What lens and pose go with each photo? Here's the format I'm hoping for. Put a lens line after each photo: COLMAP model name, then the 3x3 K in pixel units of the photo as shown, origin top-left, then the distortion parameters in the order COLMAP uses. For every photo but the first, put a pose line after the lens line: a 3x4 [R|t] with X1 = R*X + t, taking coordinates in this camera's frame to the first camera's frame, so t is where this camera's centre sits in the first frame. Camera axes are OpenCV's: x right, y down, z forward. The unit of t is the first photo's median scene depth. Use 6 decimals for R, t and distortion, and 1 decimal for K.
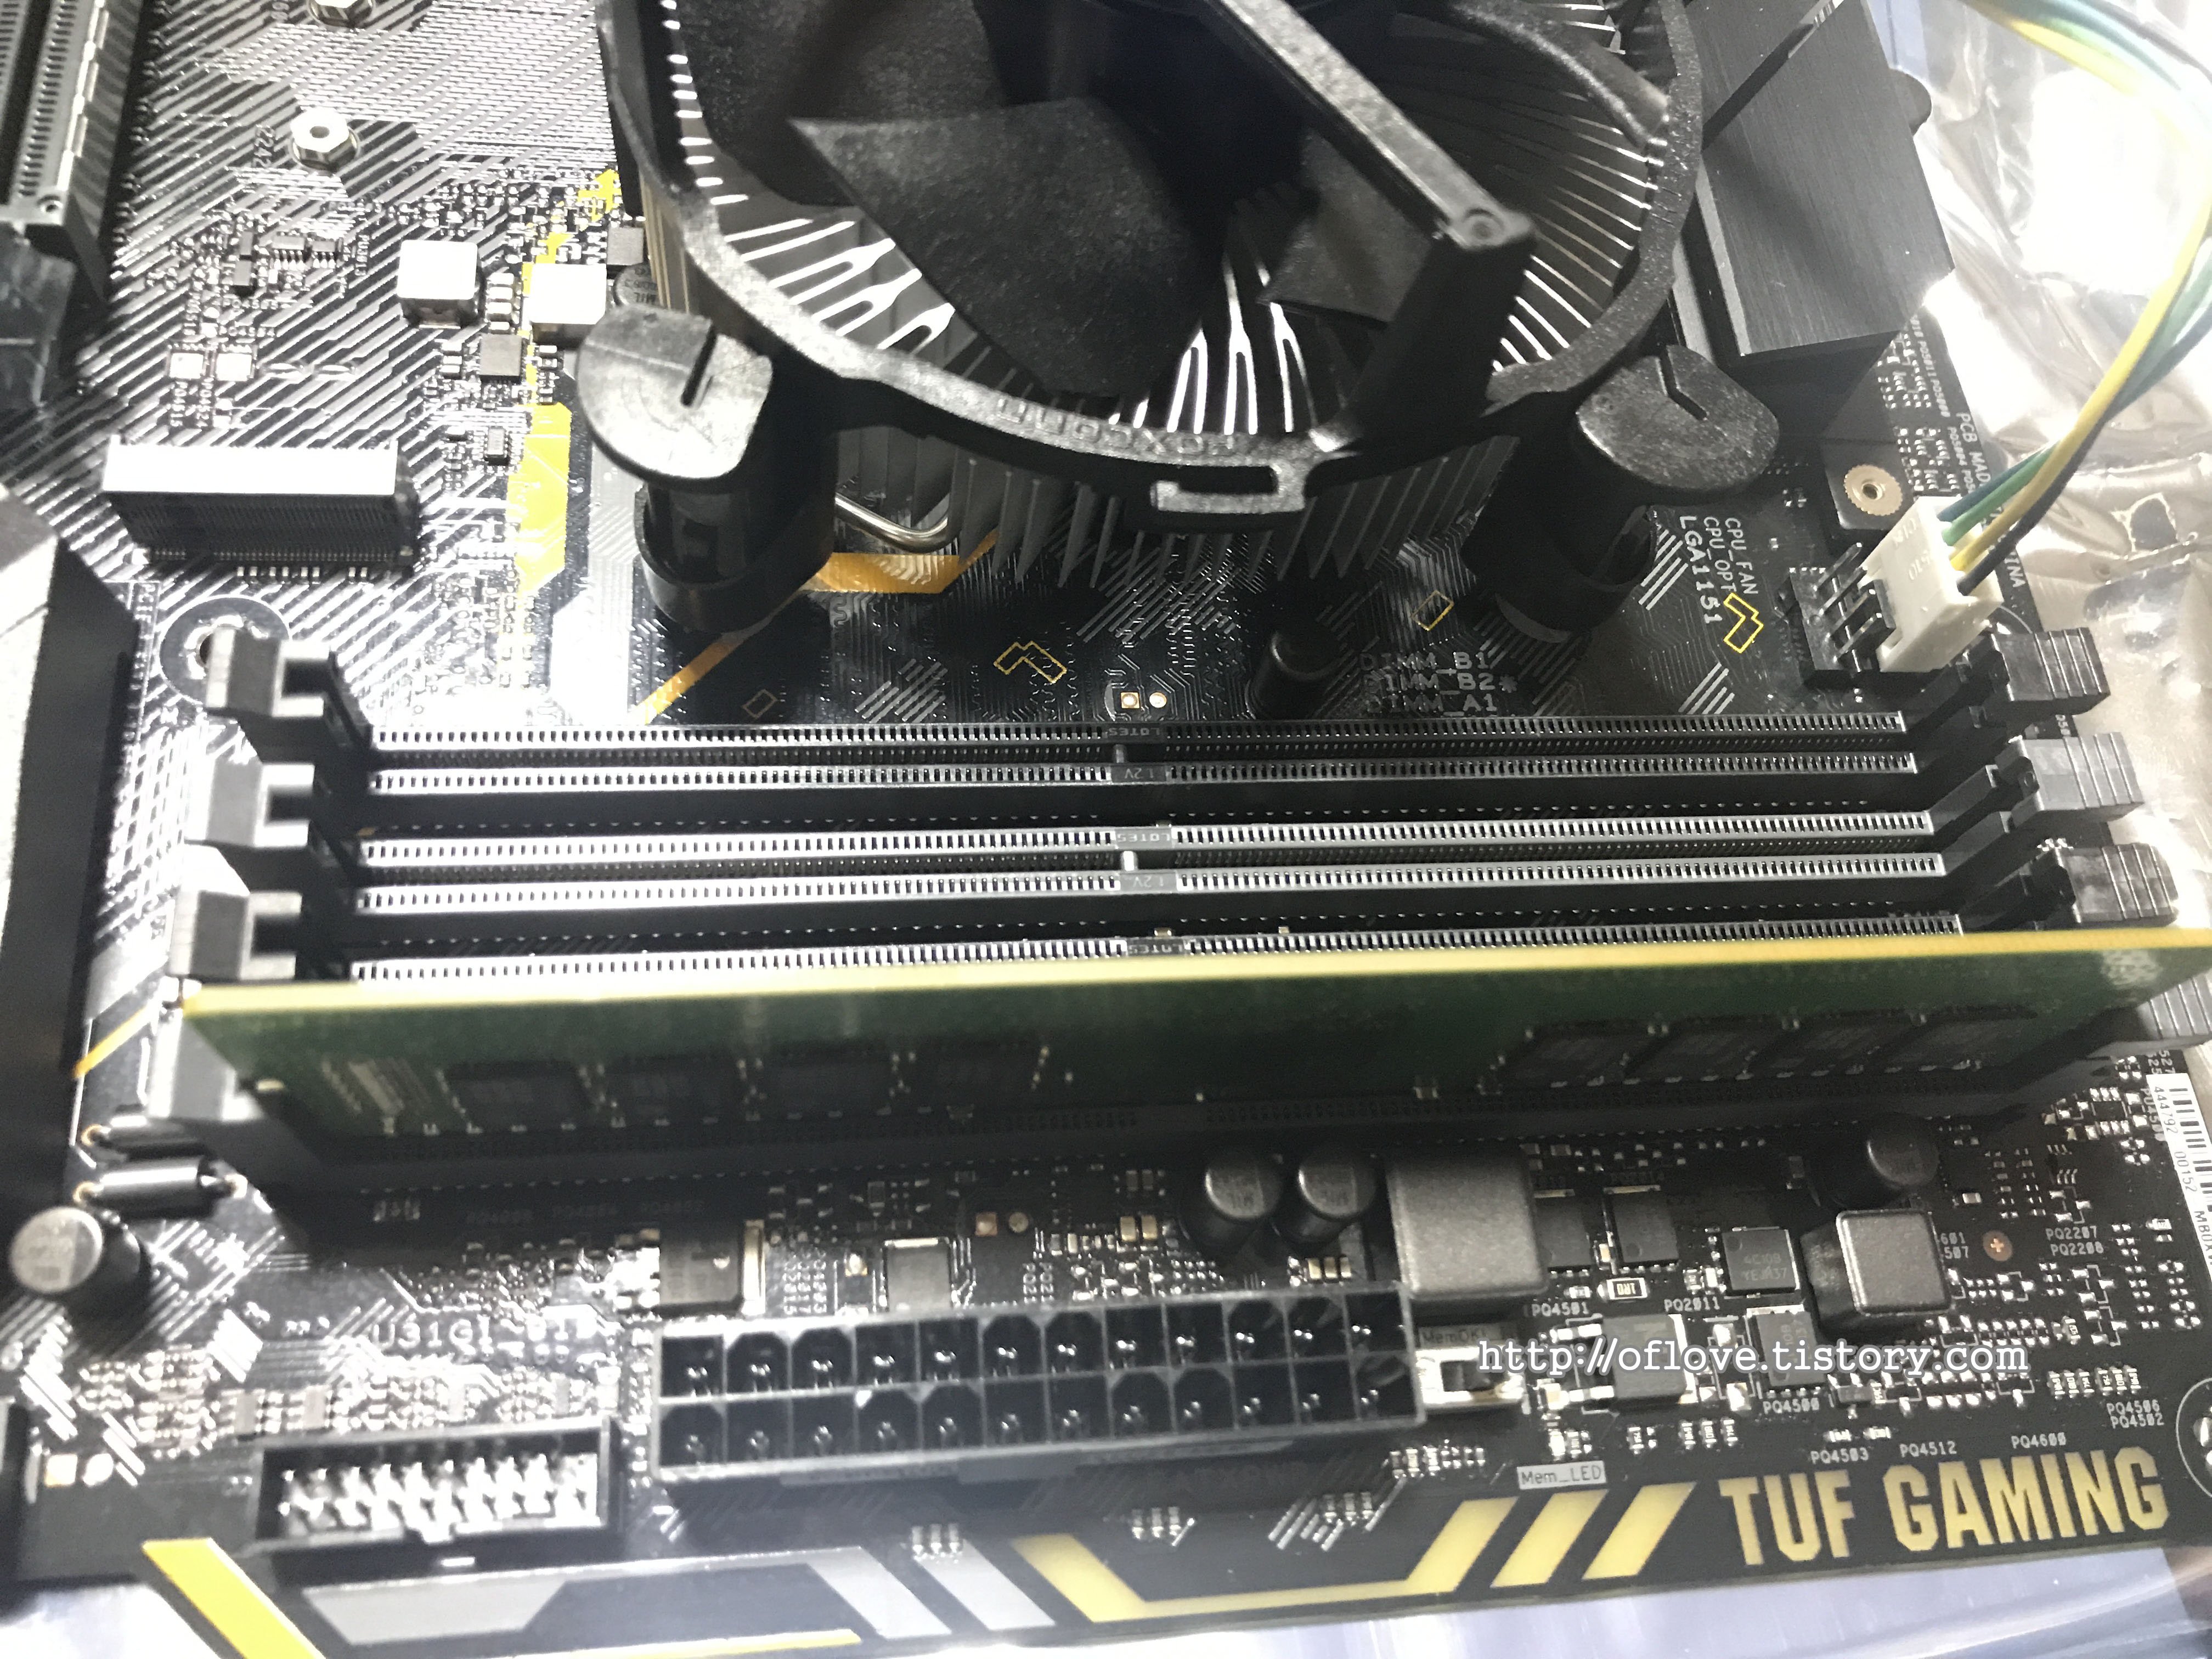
lens RADIAL K [[1827.1, 0, 1105.9], [0, 1827.1, 826.3], [0, 0, 1]] dist [0.006901, -0.031370]
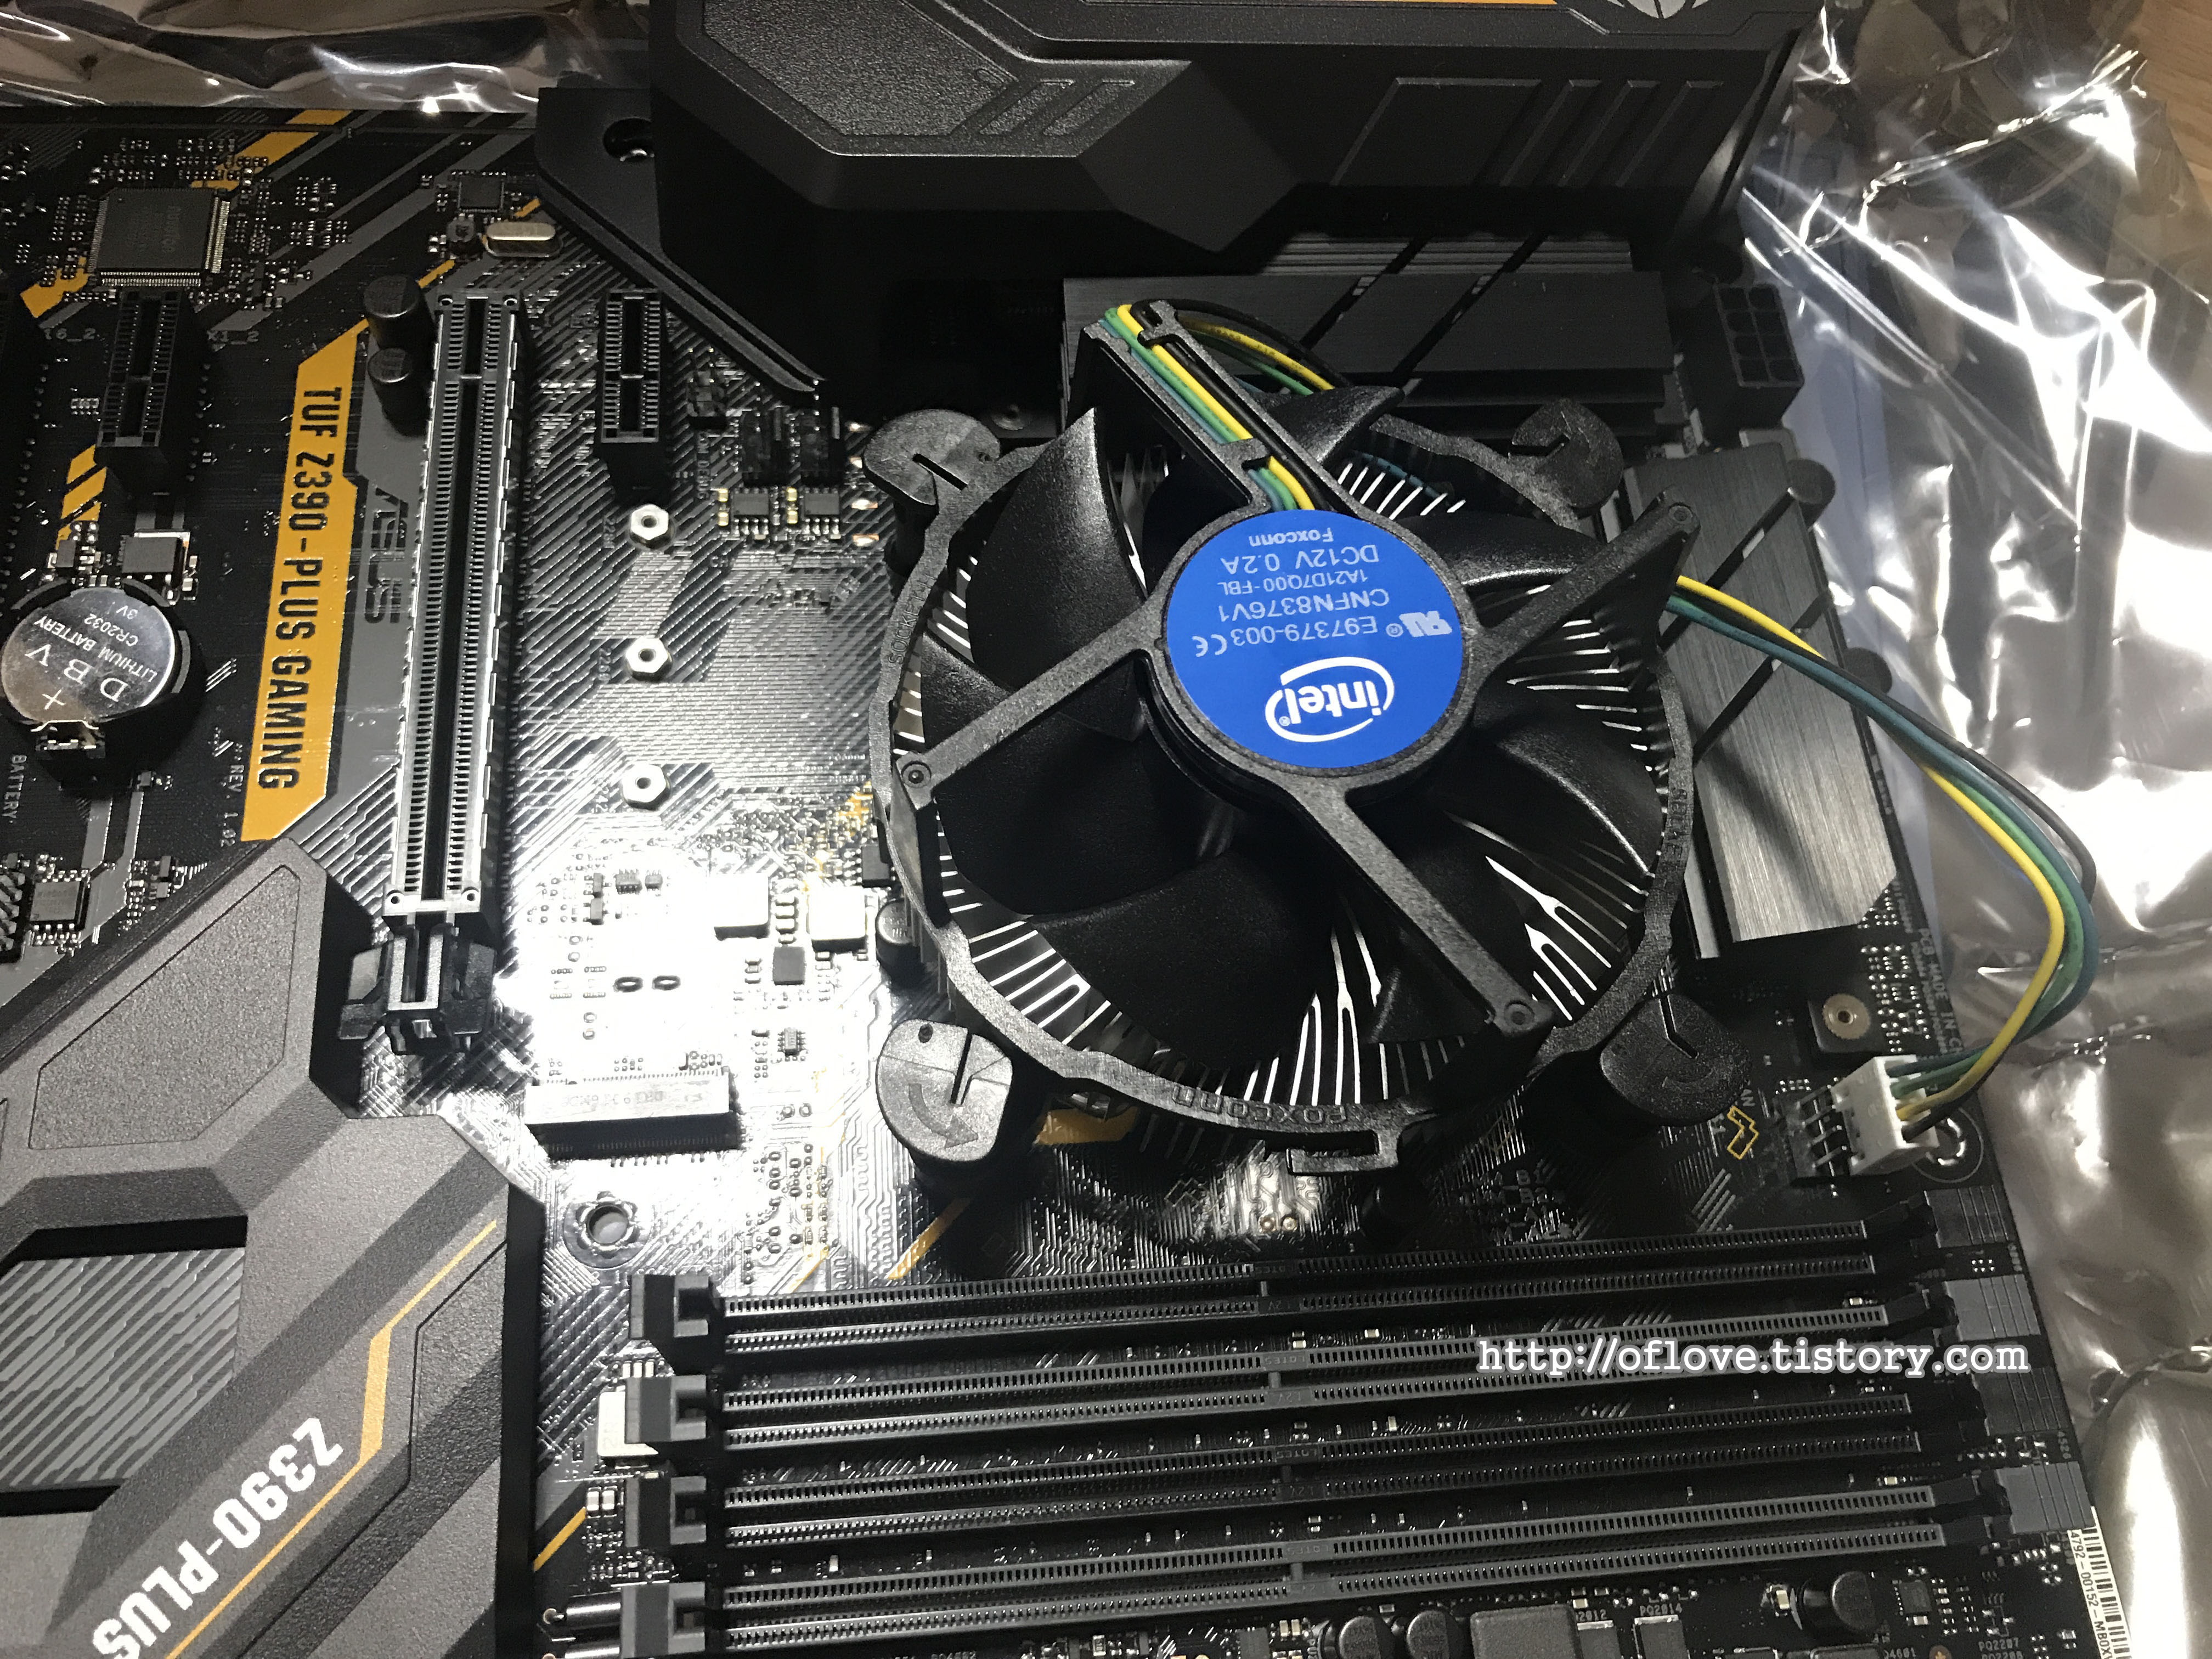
lens RADIAL K [[1827.1, 0, 1105.4], [0, 1827.1, 818.6], [0, 0, 1]] dist [0.006901, -0.031370]
pose [[0.998301, -0.026084, -0.052110, -0.028747], [0.025530, 0.999611, -0.011258, -0.362413], [0.052383, 0.009908, 0.998578, -0.339990]]
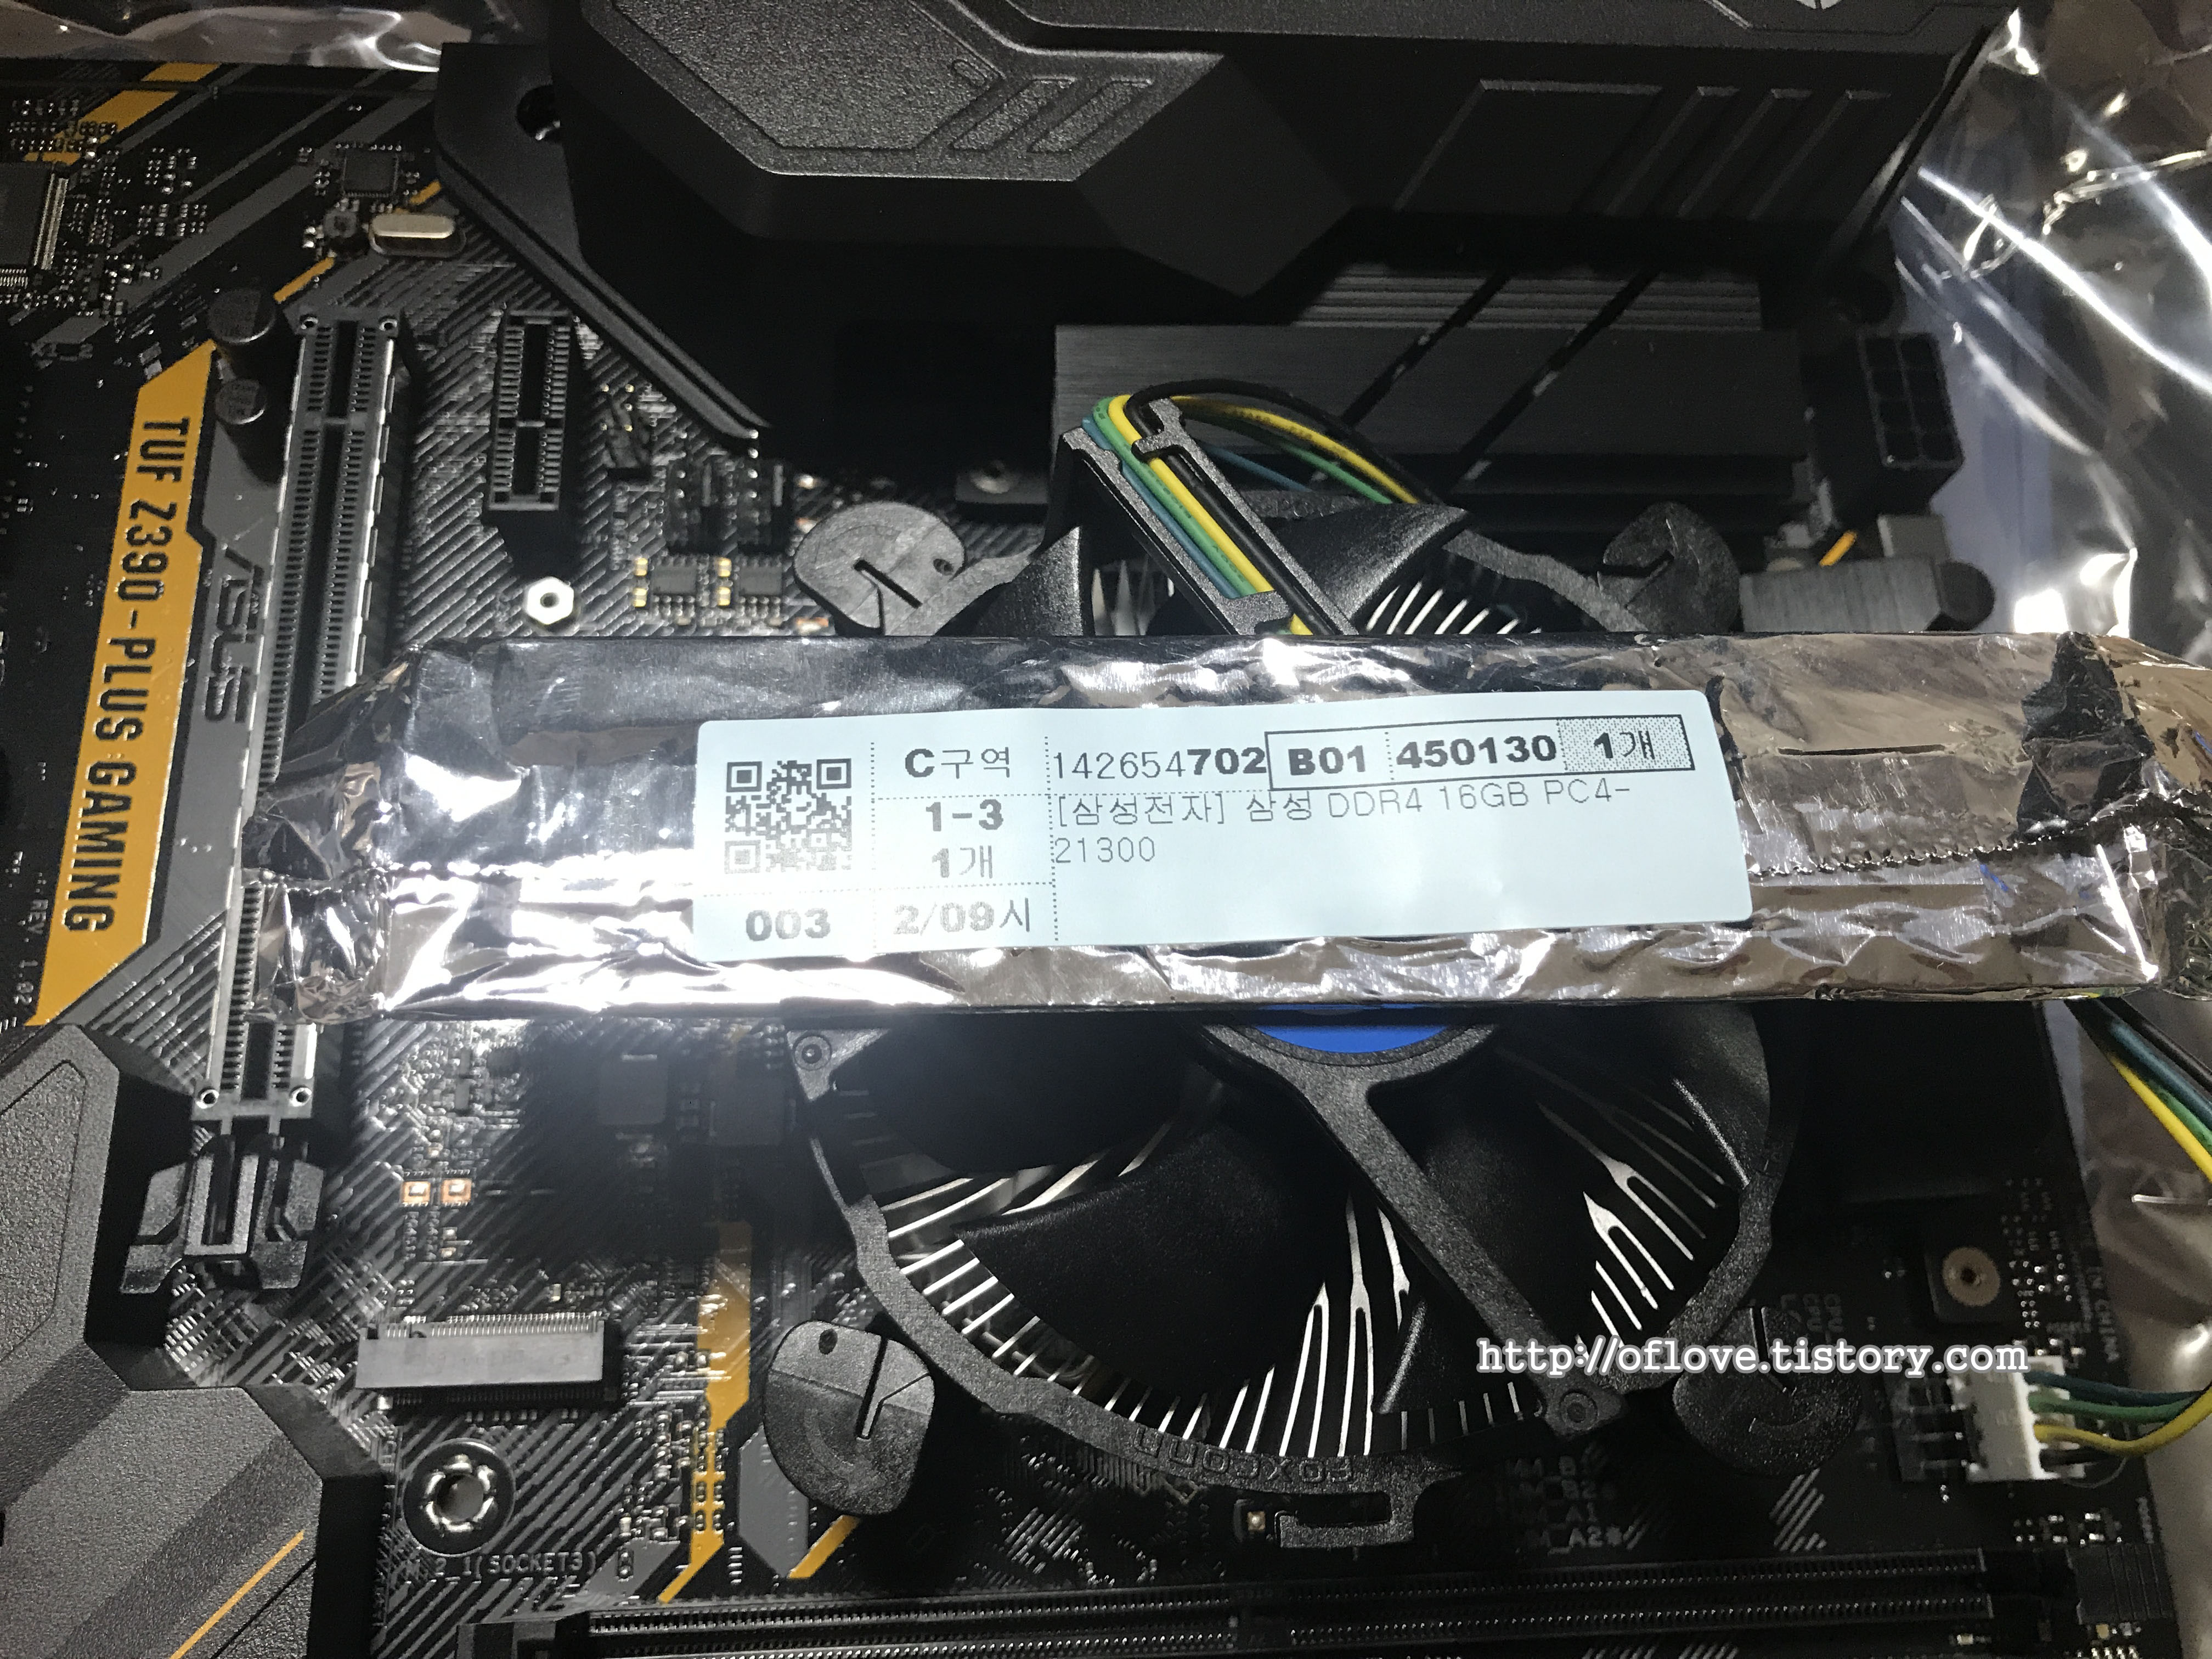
lens RADIAL K [[1827.1, 0, 1108.4], [0, 1827.1, 808.1], [0, 0, 1]] dist [0.006901, -0.031370]
pose [[0.996891, 0.014779, -0.077400, 0.003707], [-0.009967, 0.998014, 0.062191, -0.579128], [0.078165, -0.061226, 0.995059, -0.072198]]
